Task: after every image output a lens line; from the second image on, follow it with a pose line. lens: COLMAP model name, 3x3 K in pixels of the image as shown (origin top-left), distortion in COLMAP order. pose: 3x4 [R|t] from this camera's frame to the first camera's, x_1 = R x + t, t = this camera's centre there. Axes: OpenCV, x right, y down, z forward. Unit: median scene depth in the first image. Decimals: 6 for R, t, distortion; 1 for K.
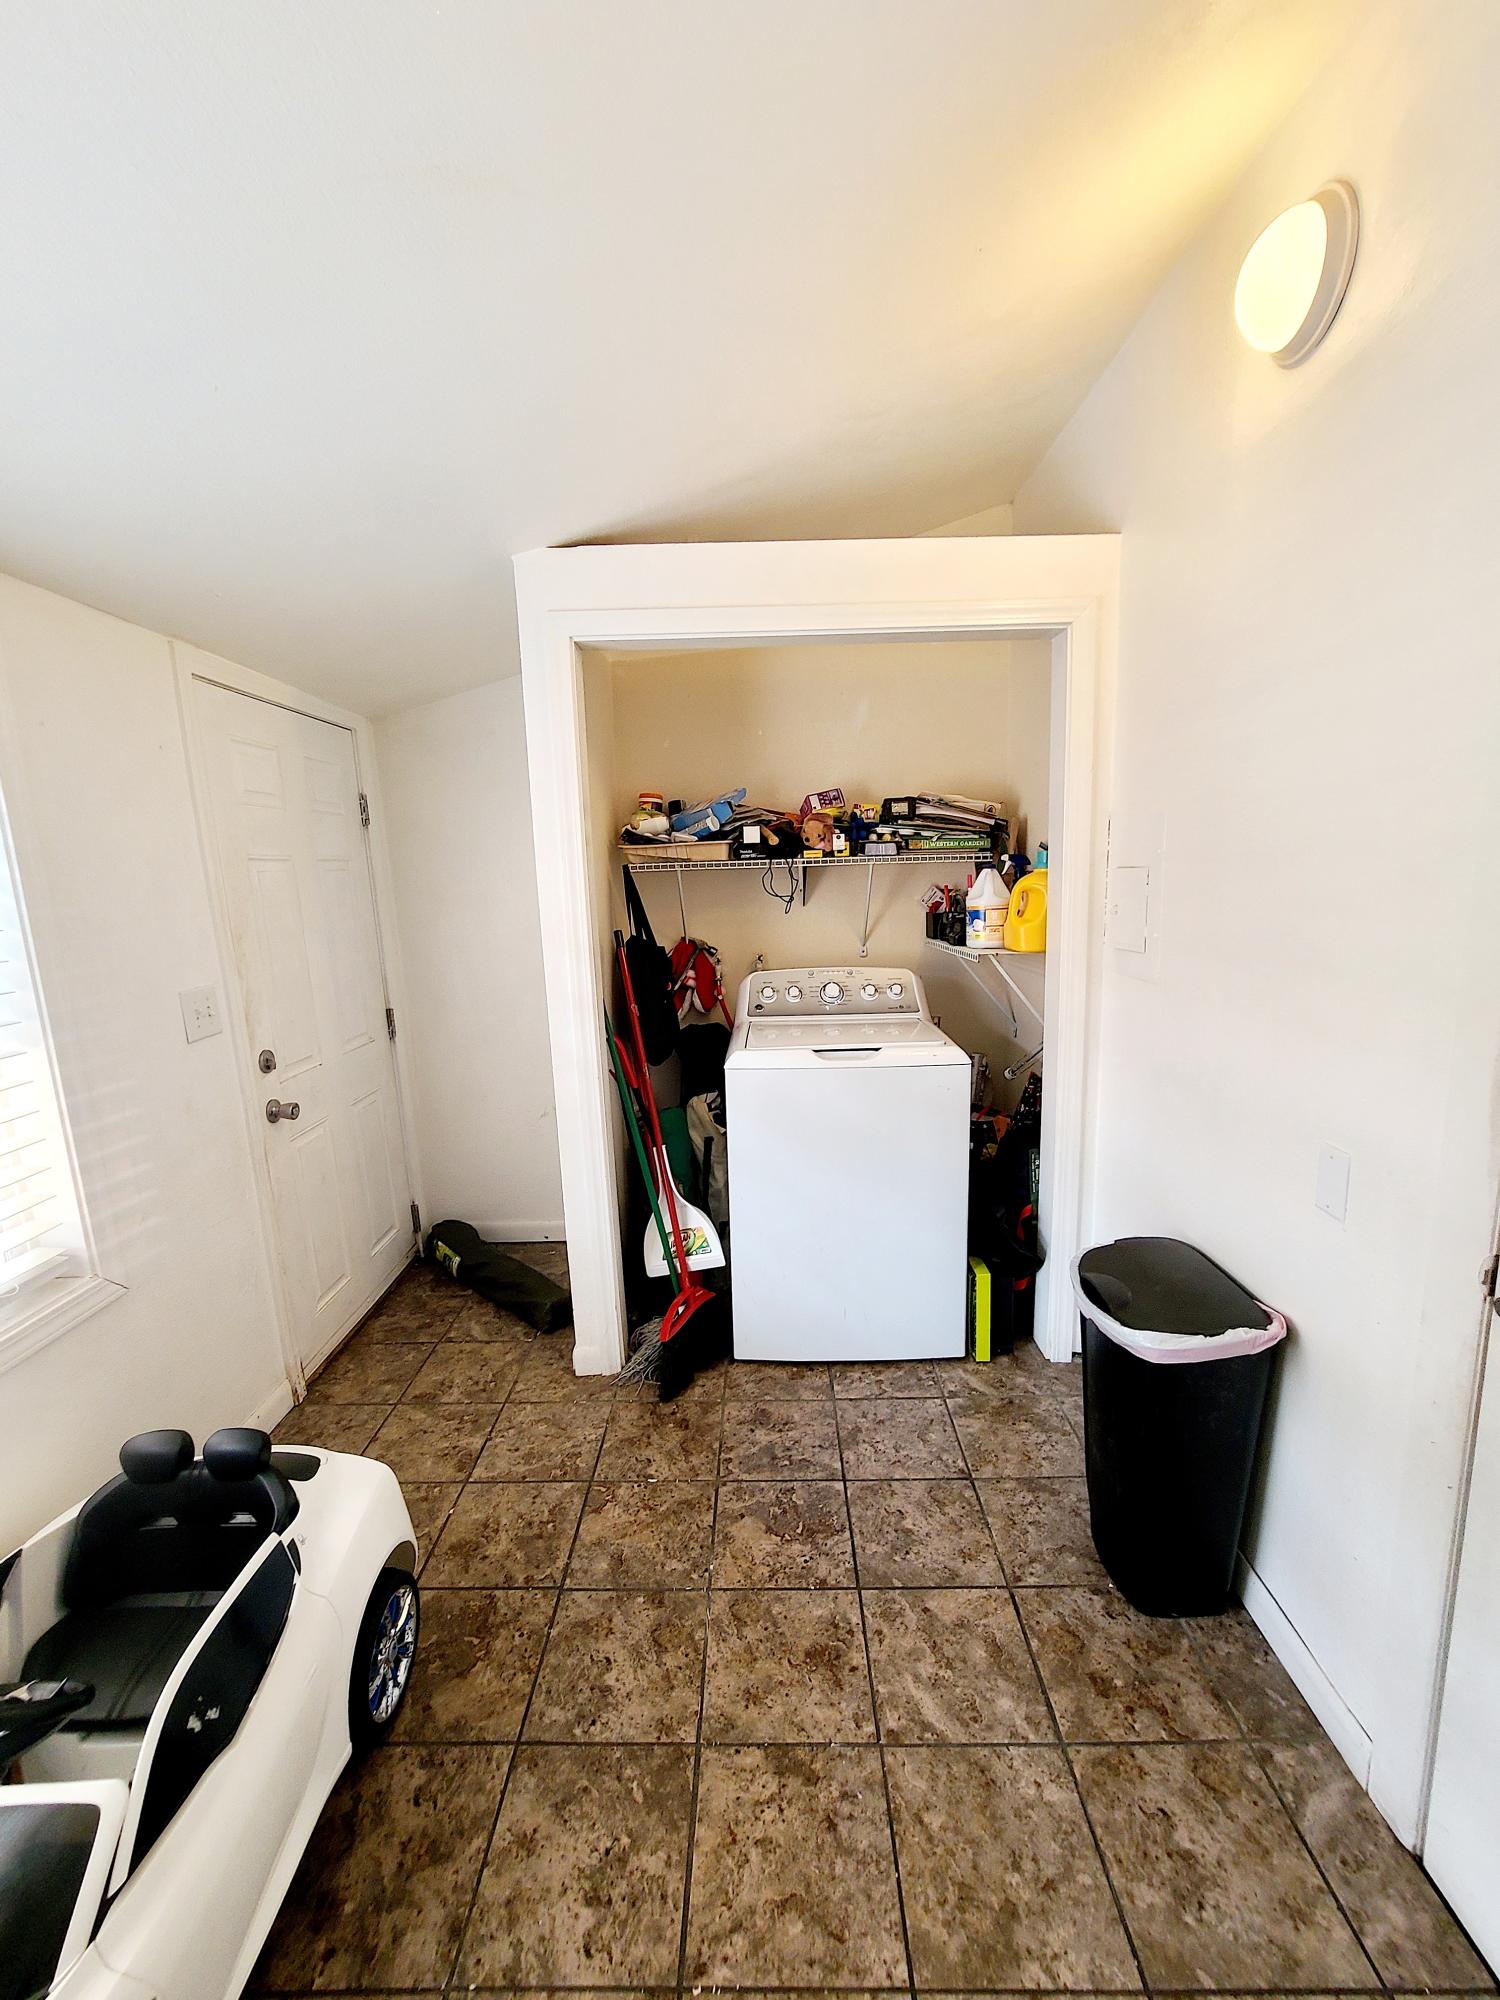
lens RADIAL K [[821.4, 0, 751.0], [0, 821.4, 1008.4], [0, 0, 1]] dist [0.000544, 0.000019]
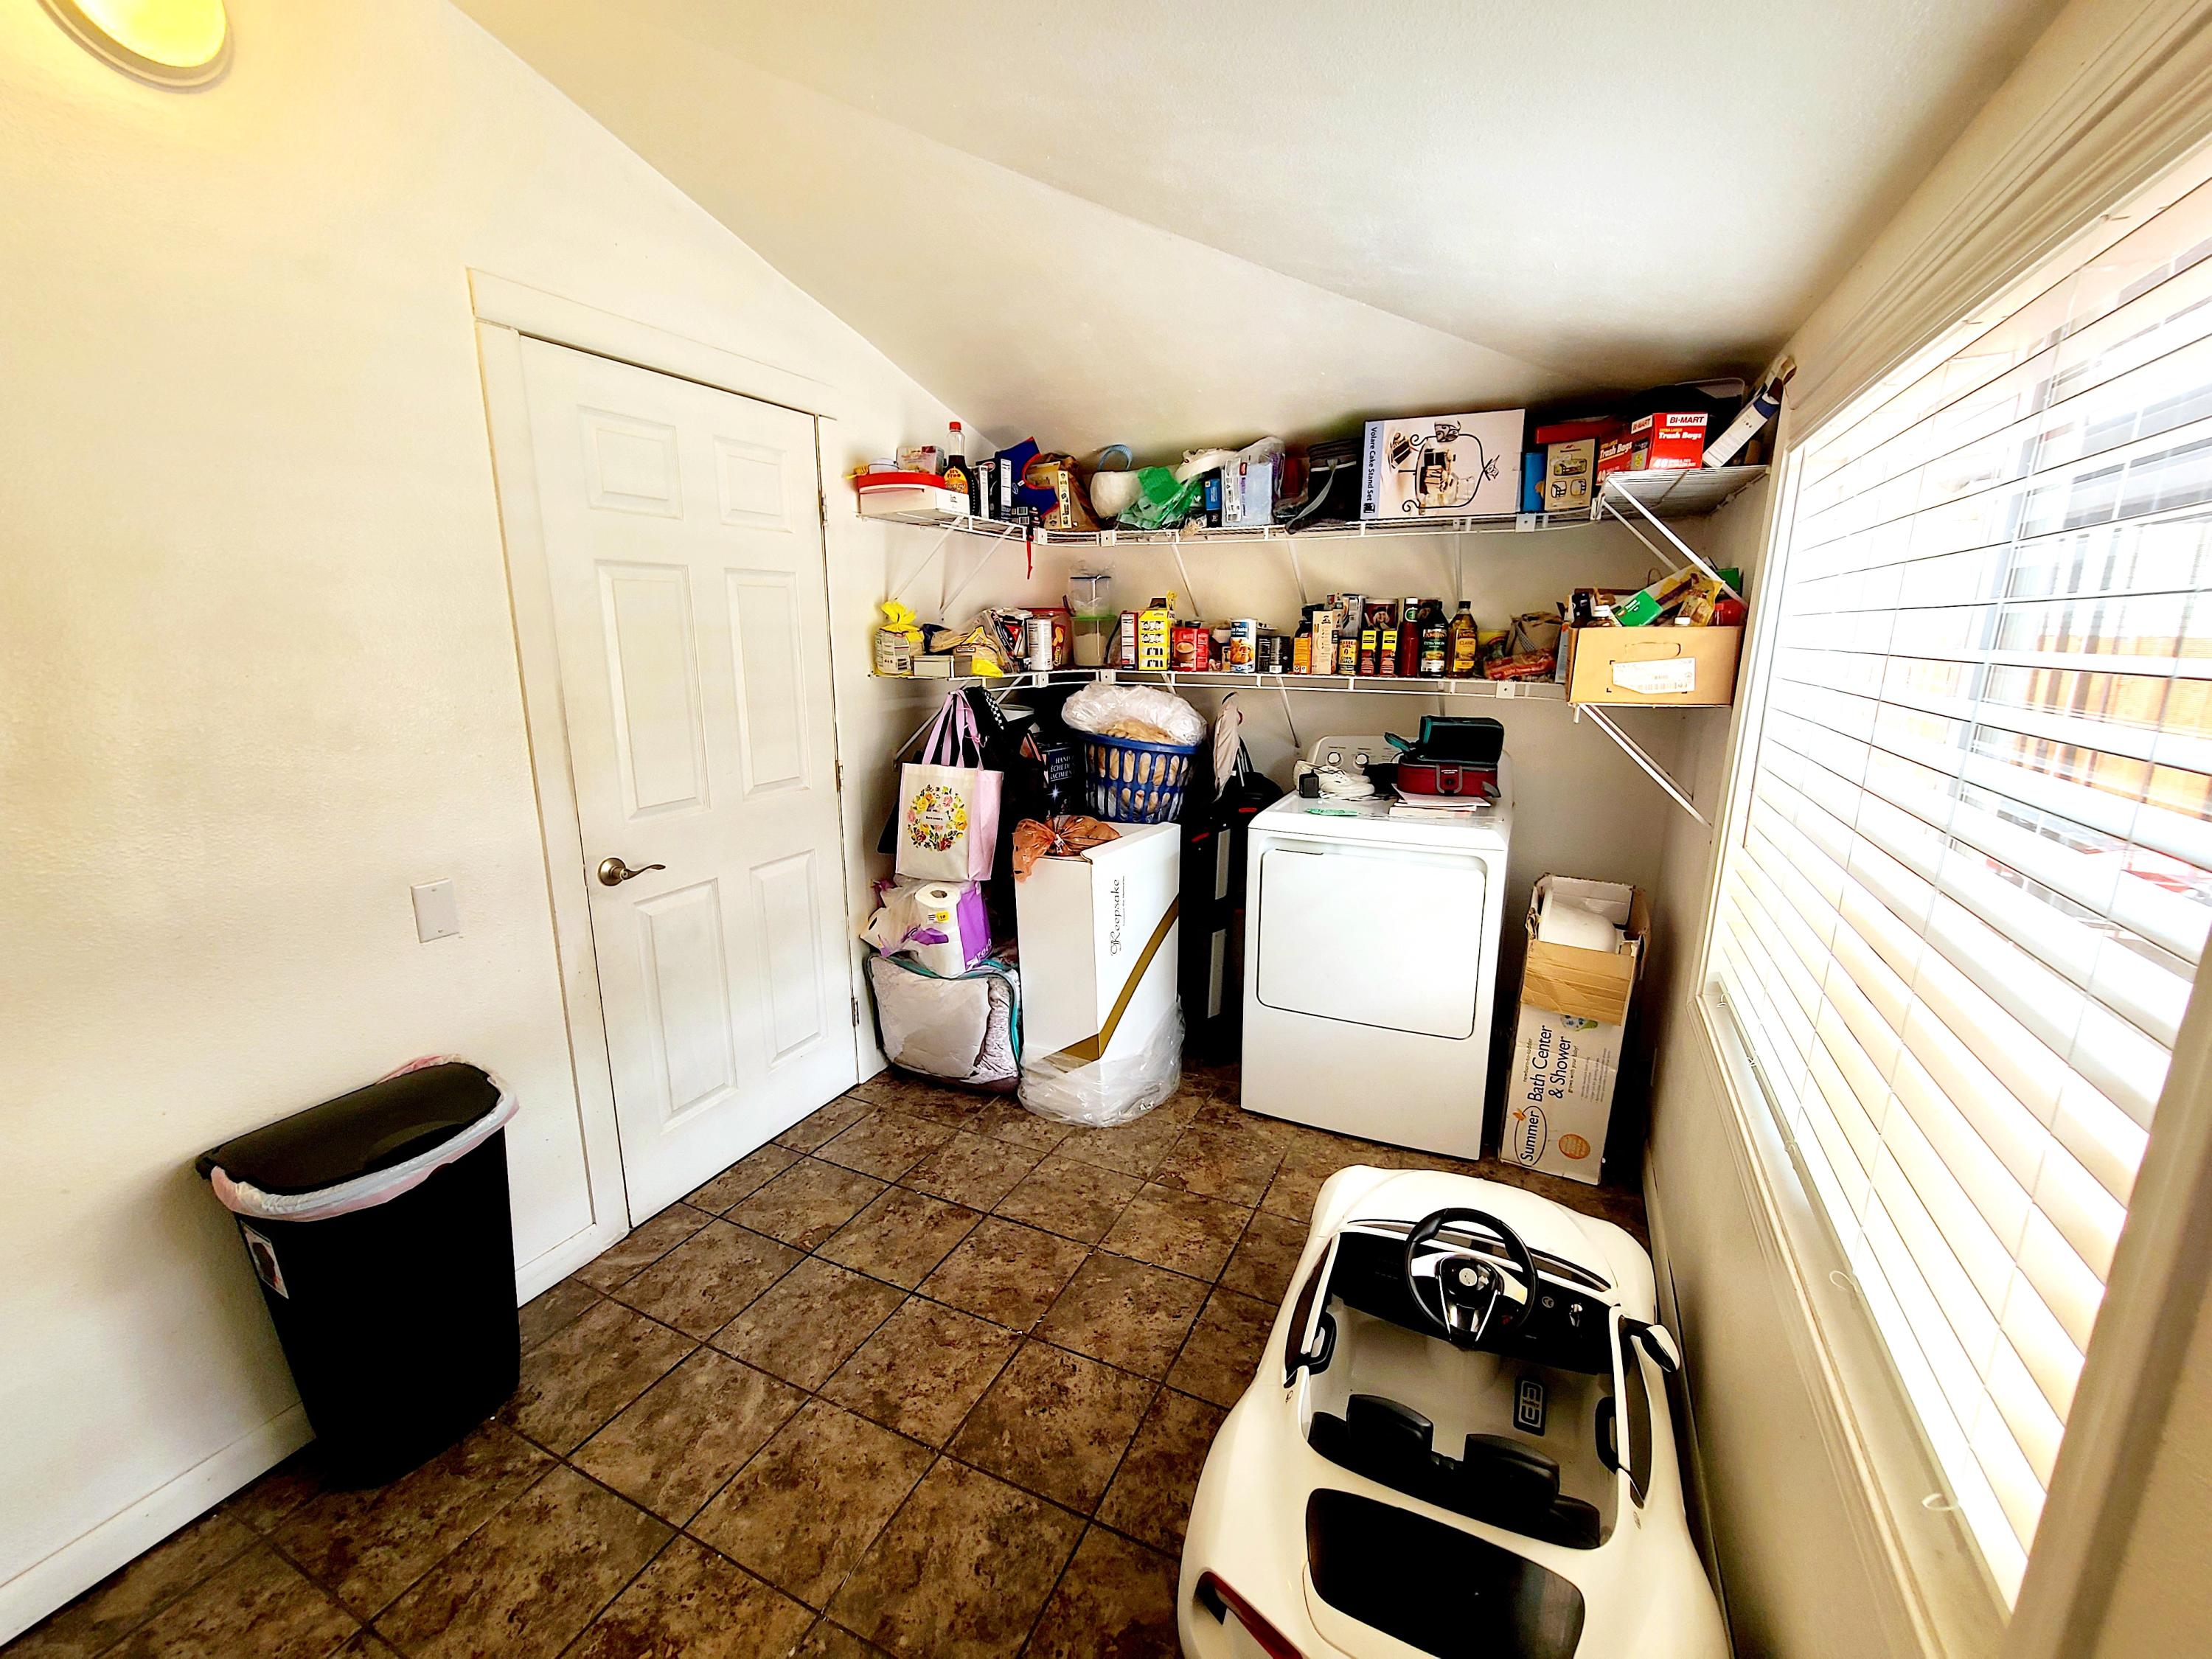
lens RADIAL K [[908.4, 0, 1109.1], [0, 908.4, 833.1], [0, 0, 1]] dist [0.000544, 0.000019]
pose [[-0.903934, -0.065215, 0.422670, -0.693892], [0.094768, 0.933192, 0.346659, -0.248977], [-0.417039, 0.353413, -0.837363, 1.571885]]
